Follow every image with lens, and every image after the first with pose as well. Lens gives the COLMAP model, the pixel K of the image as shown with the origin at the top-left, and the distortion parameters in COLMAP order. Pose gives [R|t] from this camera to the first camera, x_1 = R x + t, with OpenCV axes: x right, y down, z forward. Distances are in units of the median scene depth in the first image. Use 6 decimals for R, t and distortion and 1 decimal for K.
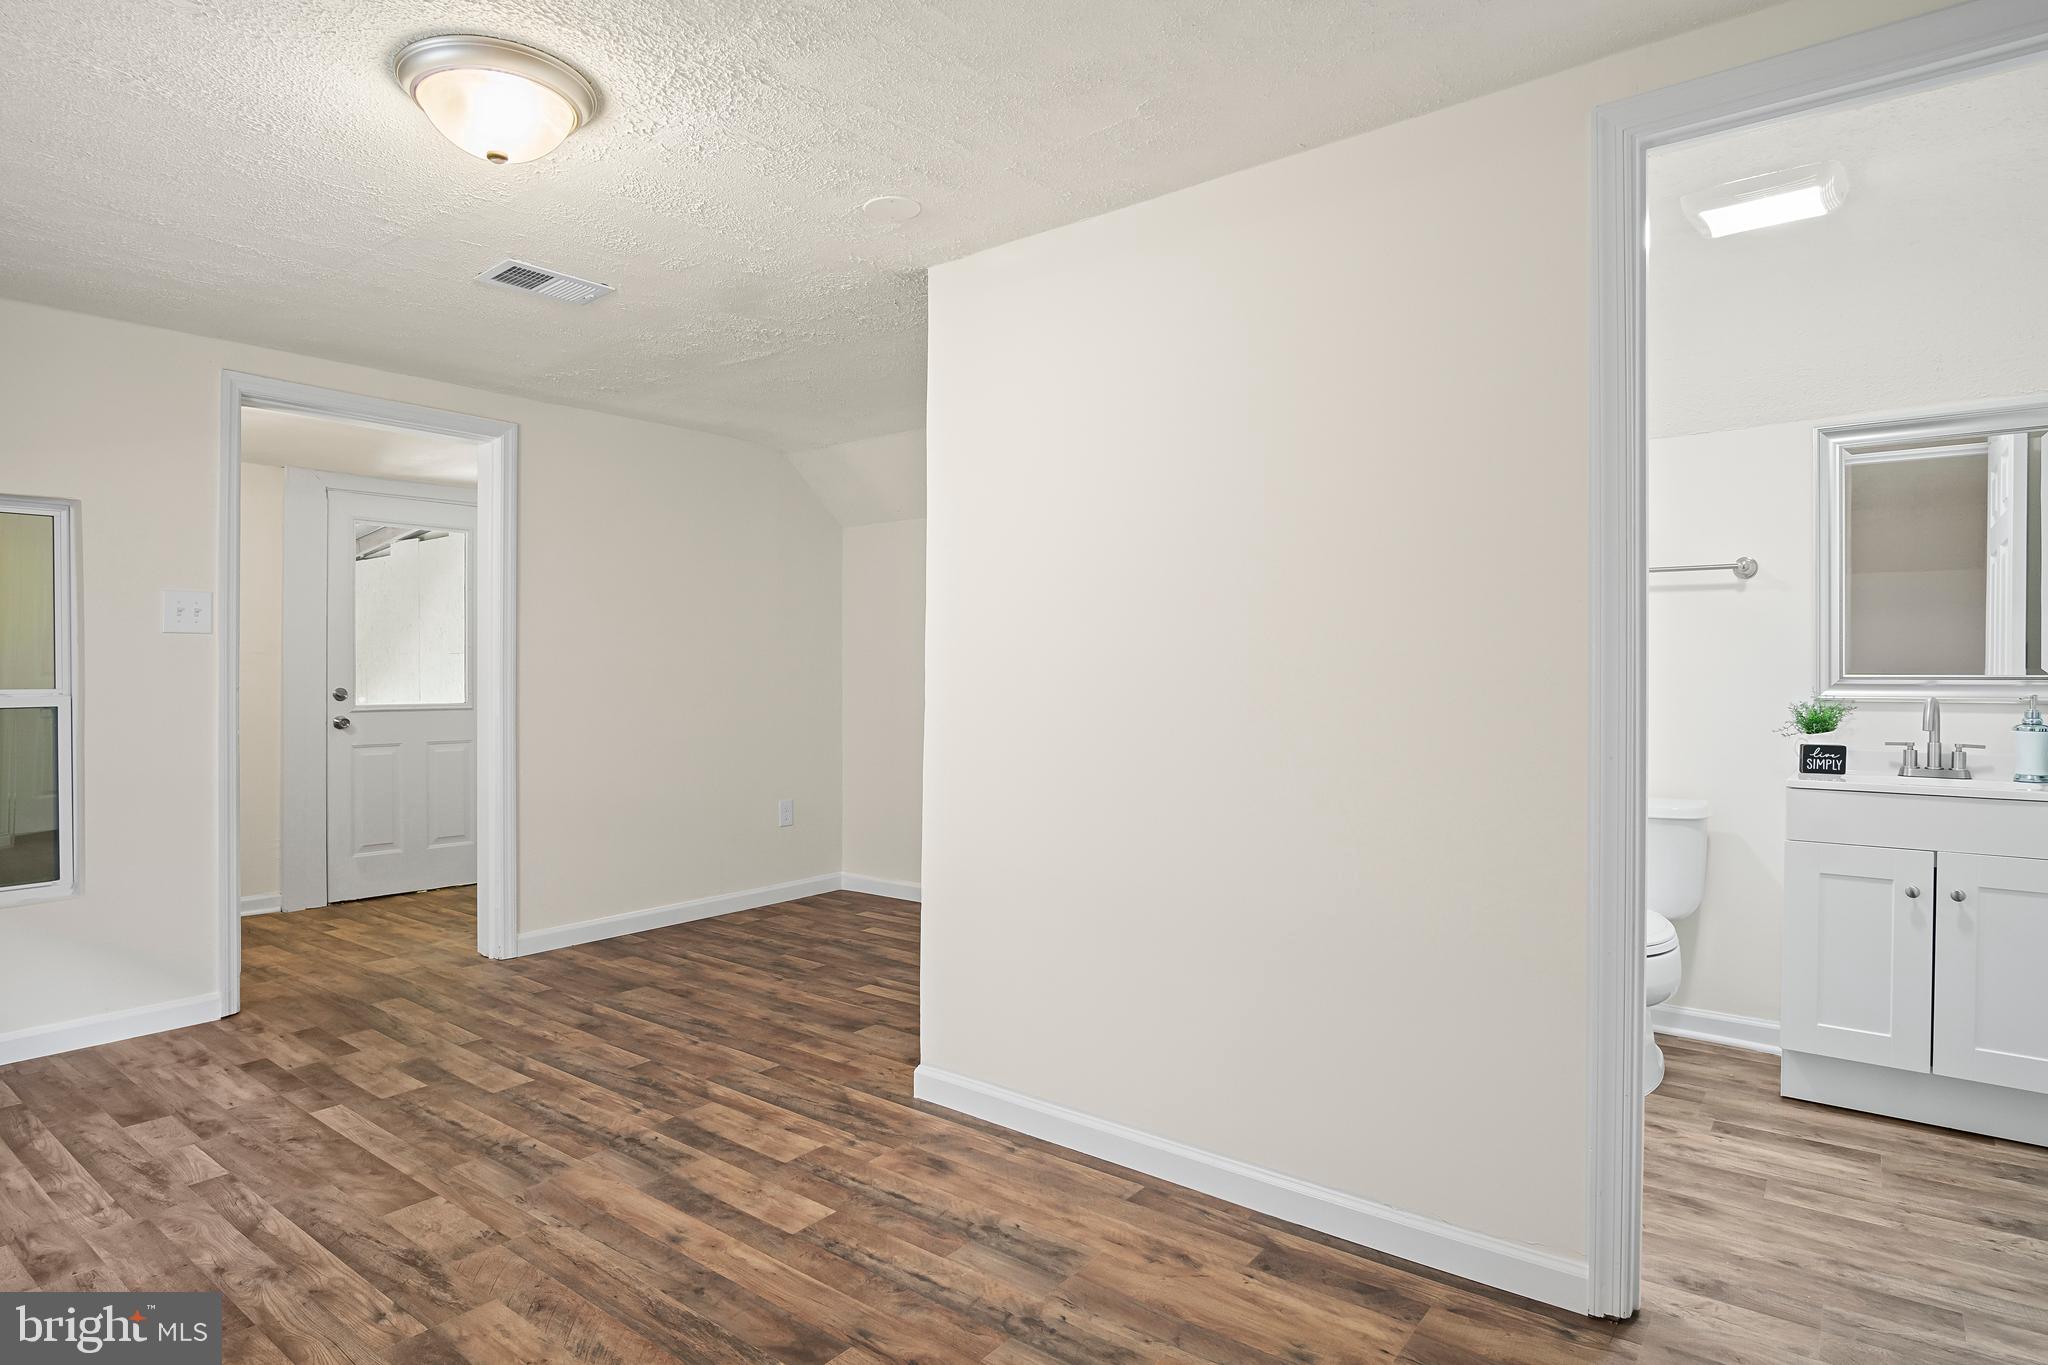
lens RADIAL K [[1124.7, 0, 1028.5], [0, 1124.7, 674.9], [0, 0, 1]] dist [-0.017085, 0.005631]
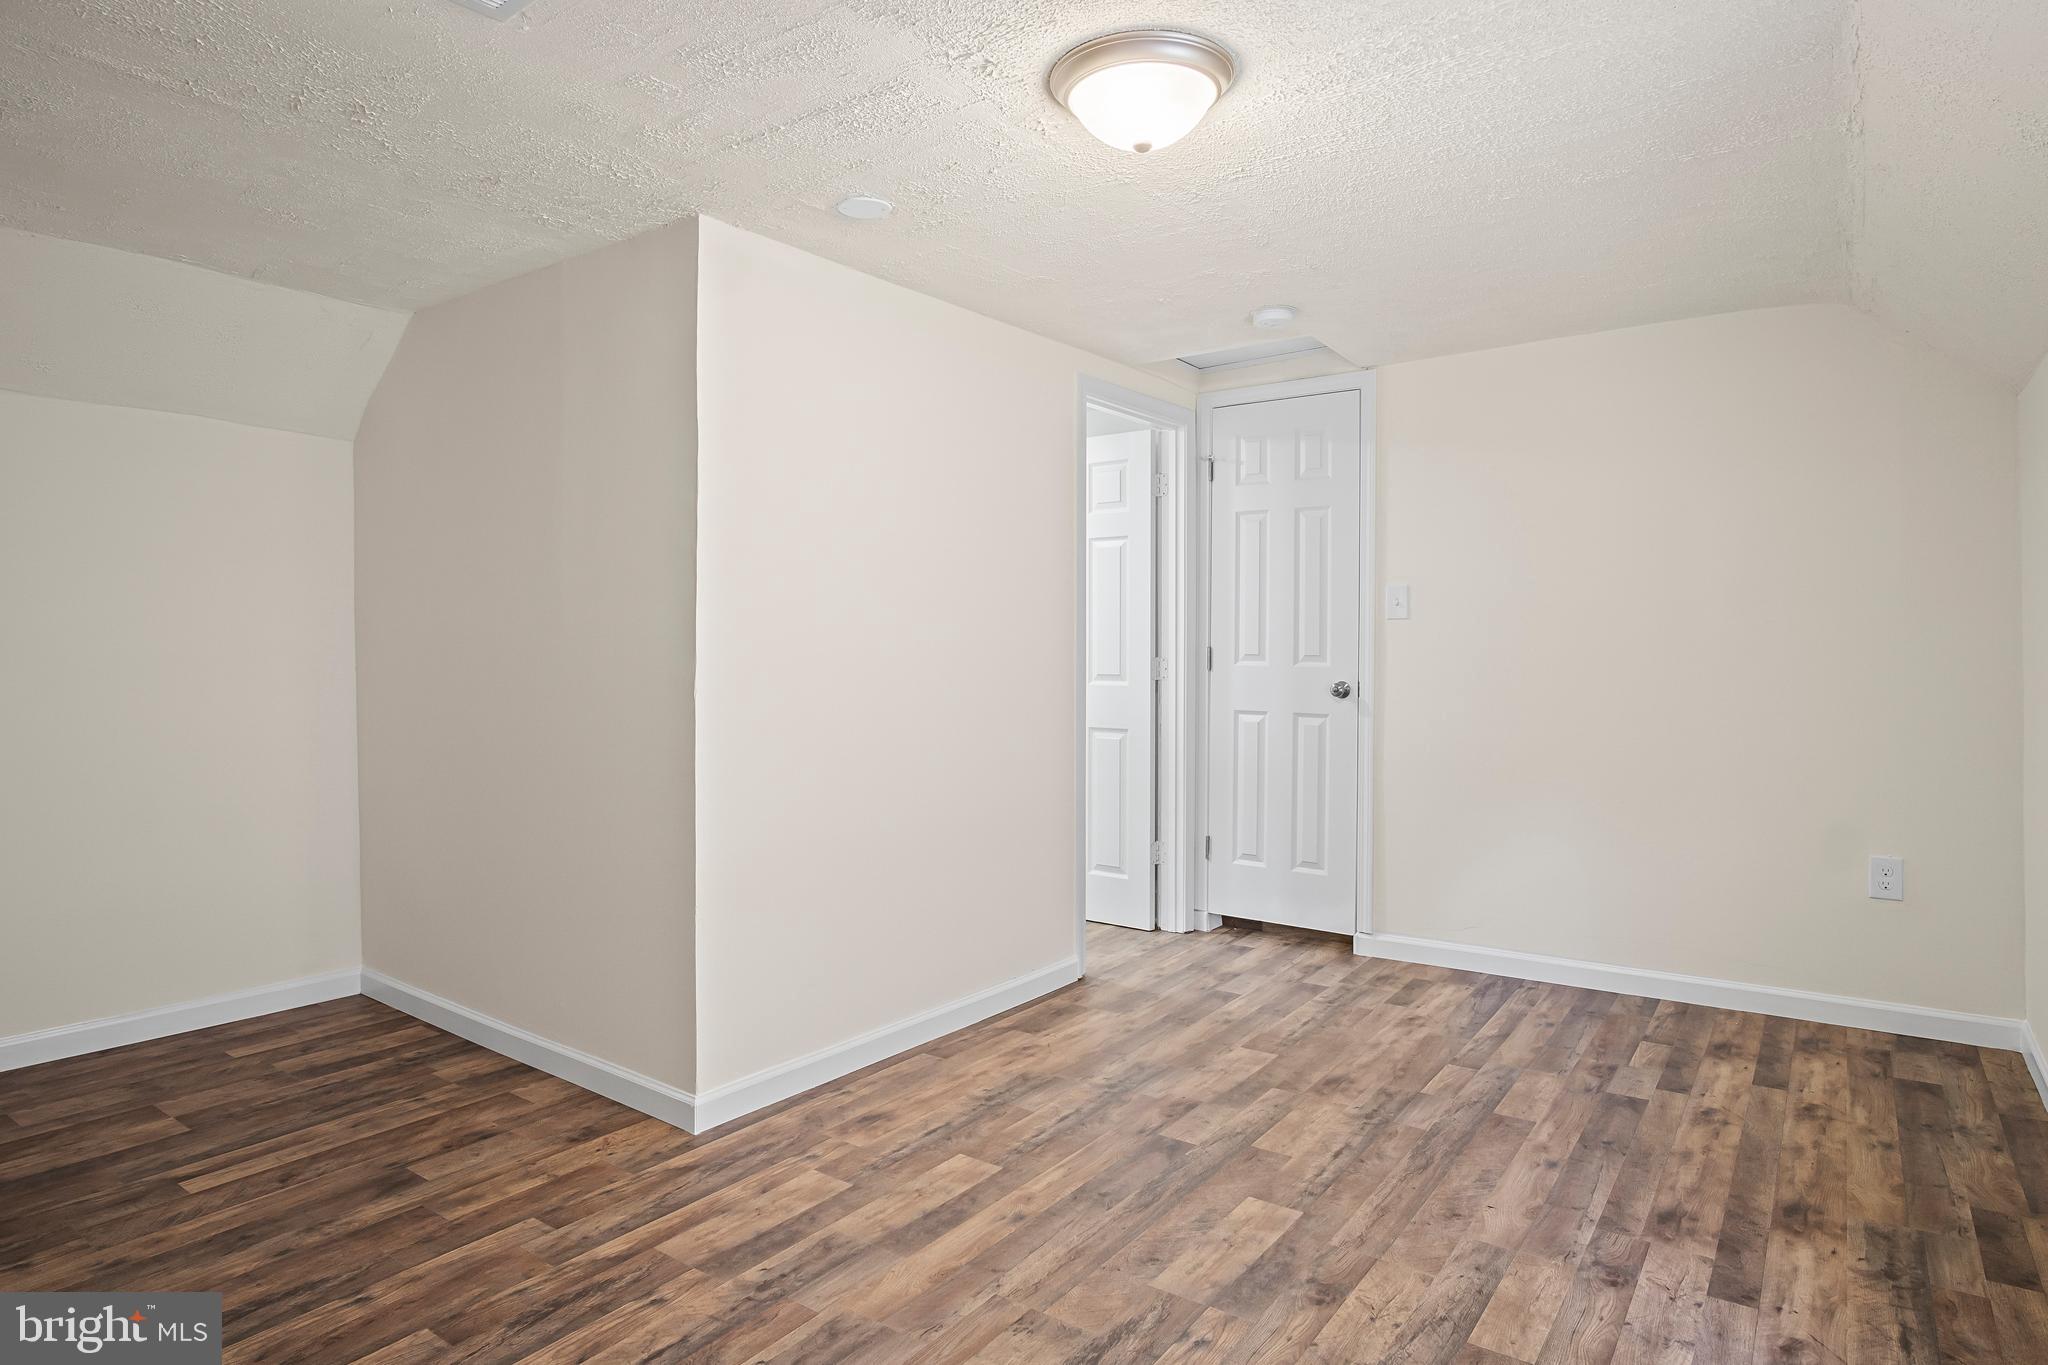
lens RADIAL K [[1124.7, 0, 1030.4], [0, 1124.7, 685.6], [0, 0, 1]] dist [-0.017085, 0.005631]
pose [[-0.032310, -0.023088, 0.999211, -1.068299], [0.007528, 0.999699, 0.023343, 0.008891], [-0.999450, 0.008276, -0.032127, 0.839166]]
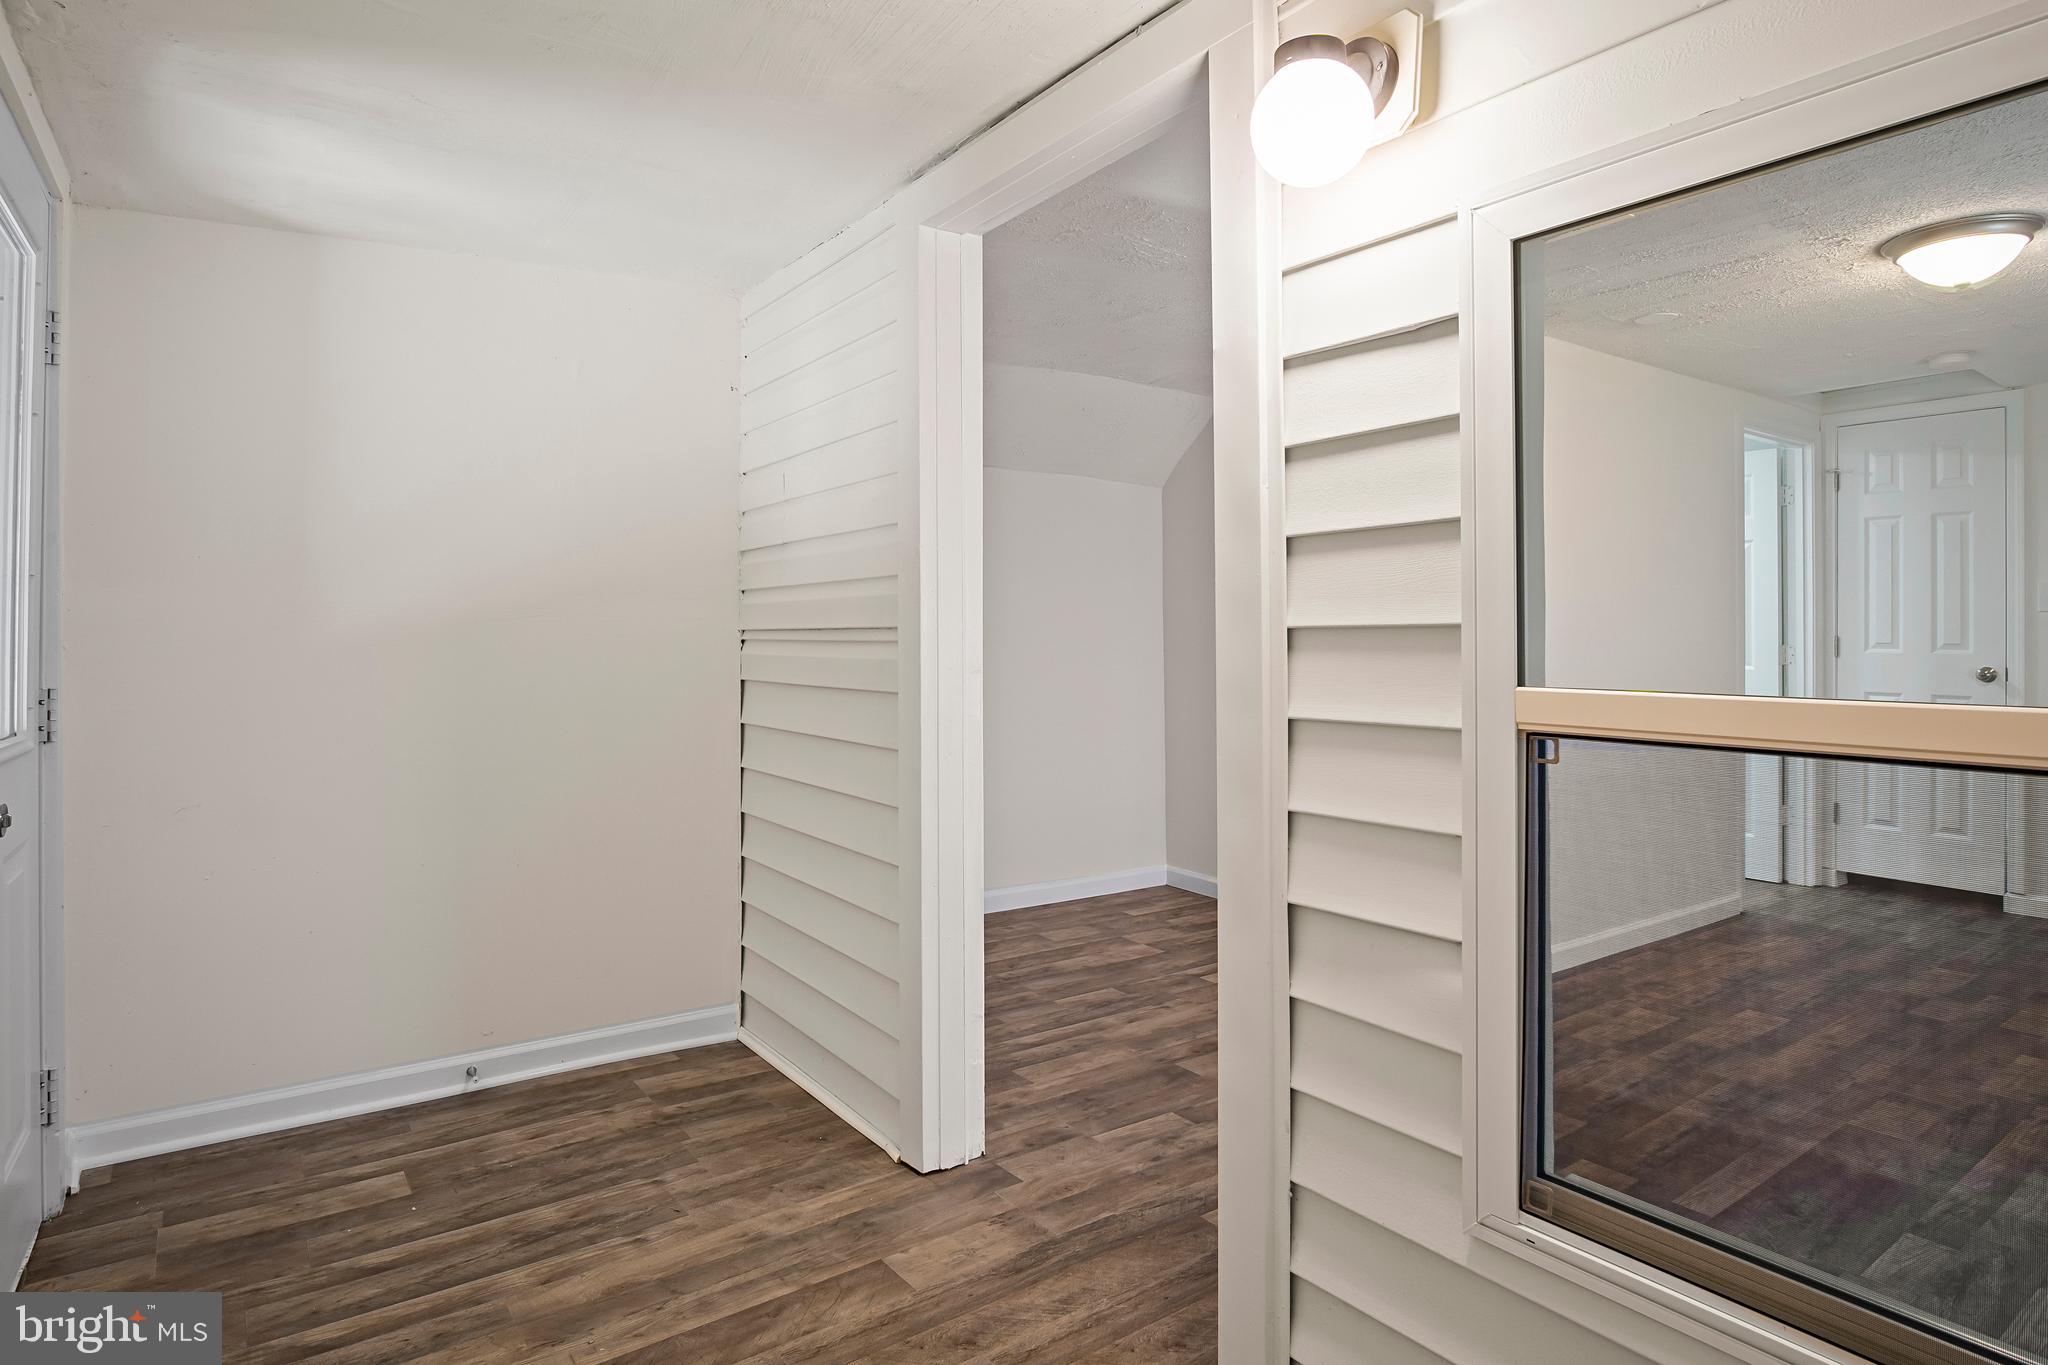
lens RADIAL K [[1124.7, 0, 1046.2], [0, 1124.7, 643.2], [0, 0, 1]] dist [-0.017085, 0.005631]
pose [[0.262405, 0.003846, 0.964950, -1.559629], [0.002561, 0.999986, -0.004682, 0.009900], [-0.964954, 0.003699, 0.262392, 1.294039]]
